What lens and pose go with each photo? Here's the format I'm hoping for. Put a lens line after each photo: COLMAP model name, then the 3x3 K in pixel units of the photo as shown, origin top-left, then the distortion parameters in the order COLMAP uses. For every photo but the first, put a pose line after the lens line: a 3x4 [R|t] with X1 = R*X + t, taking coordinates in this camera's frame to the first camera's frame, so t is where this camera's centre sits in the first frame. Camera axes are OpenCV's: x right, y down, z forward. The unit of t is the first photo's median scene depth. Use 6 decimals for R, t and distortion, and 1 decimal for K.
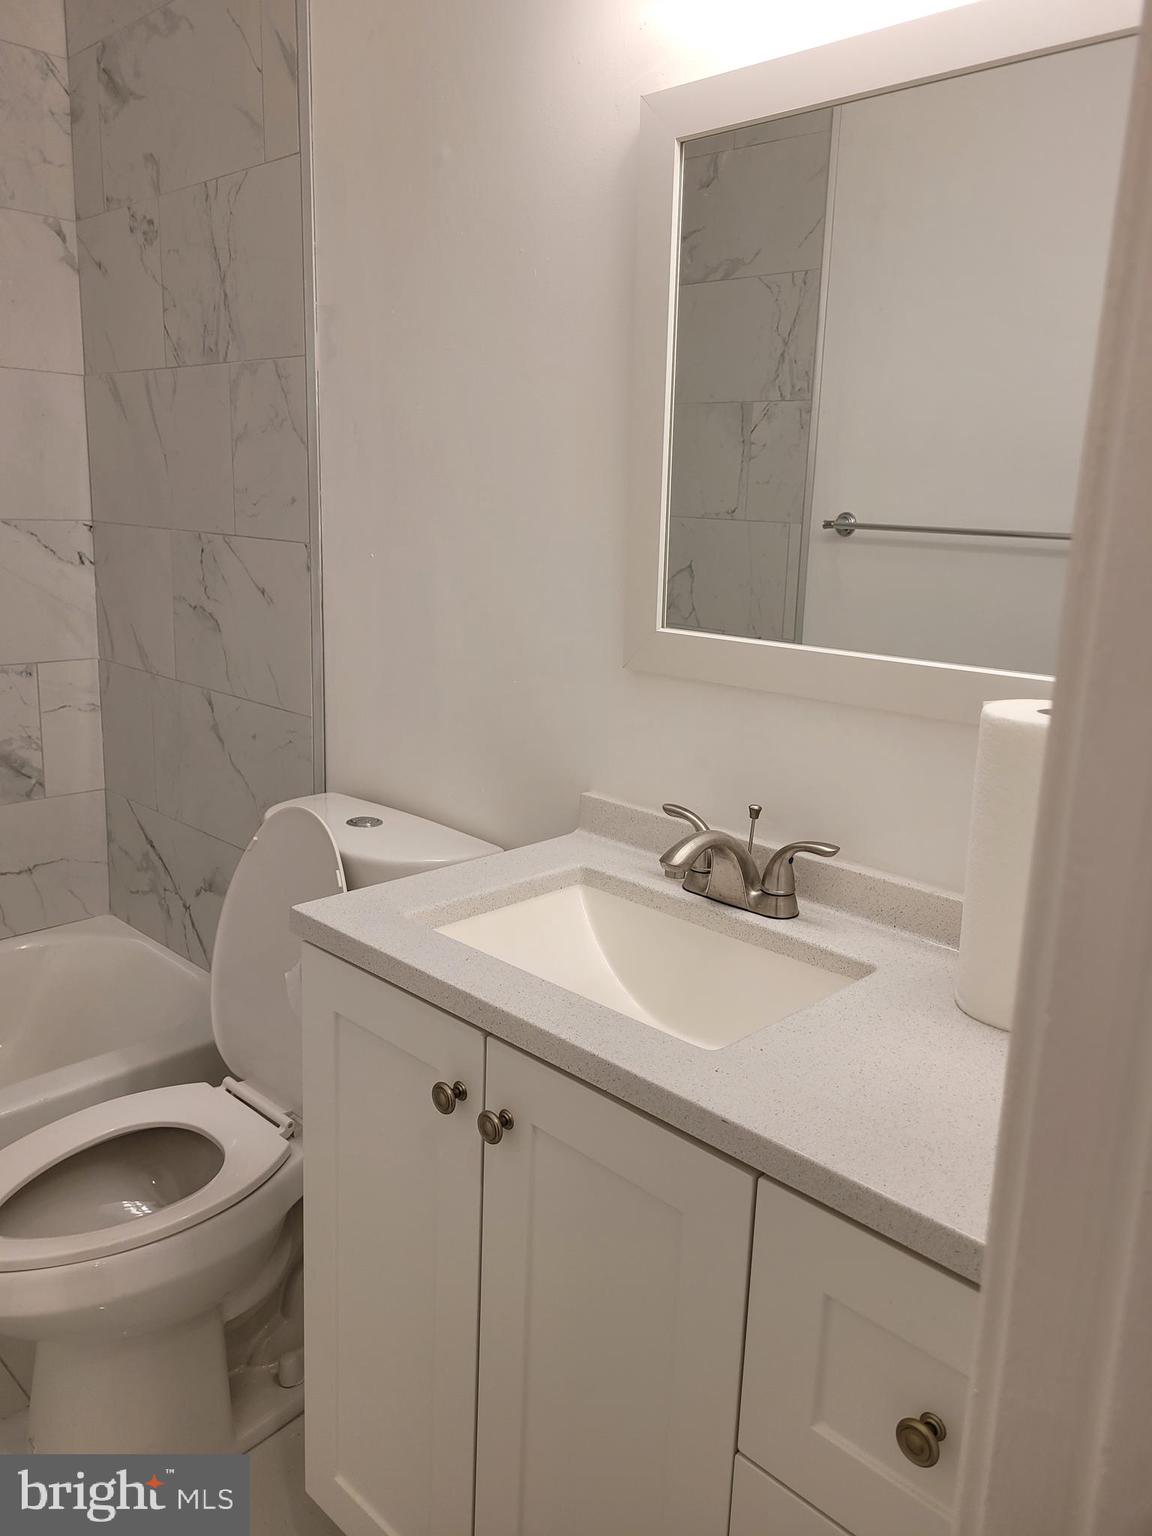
lens RADIAL K [[1134.1, 0, 576.4], [0, 1134.1, 763.4], [0, 0, 1]] dist [0.037271, -0.032132]
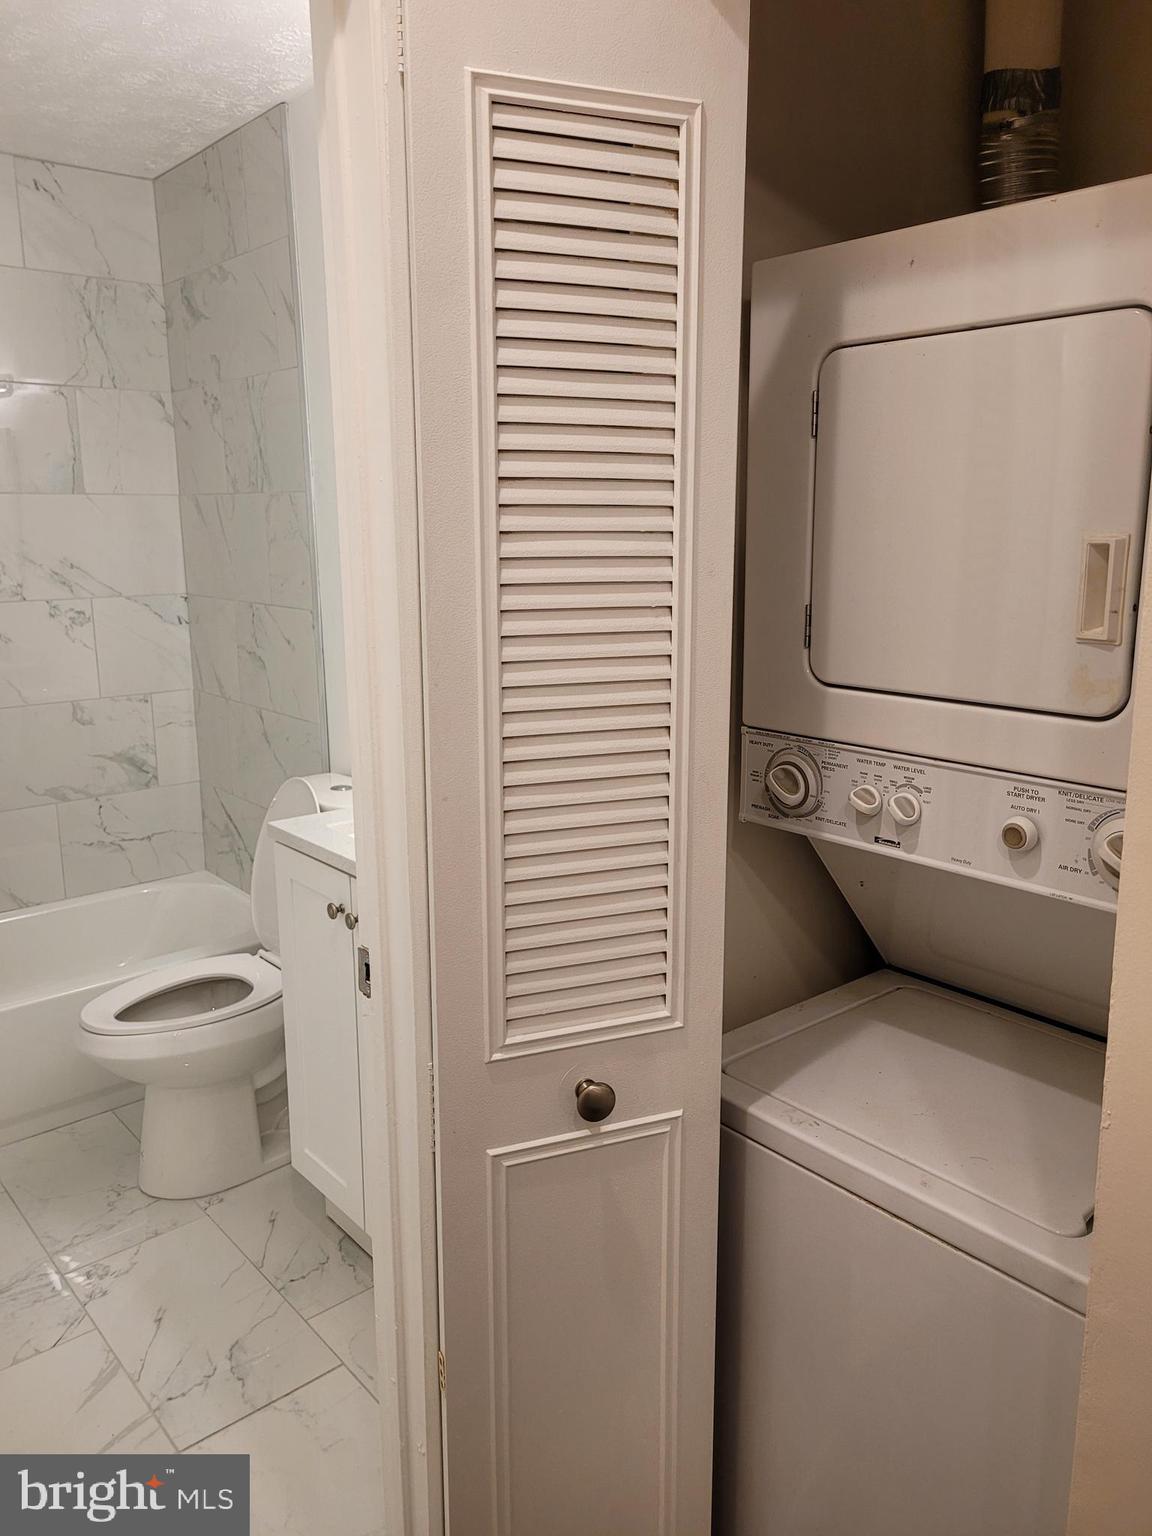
lens RADIAL K [[1134.1, 0, 578.1], [0, 1134.1, 770.3], [0, 0, 1]] dist [0.037271, -0.032132]
pose [[0.994093, -0.019610, -0.106744, 0.246543], [0.018644, 0.999776, -0.010045, 0.038672], [0.106917, 0.007995, 0.994236, -0.427475]]
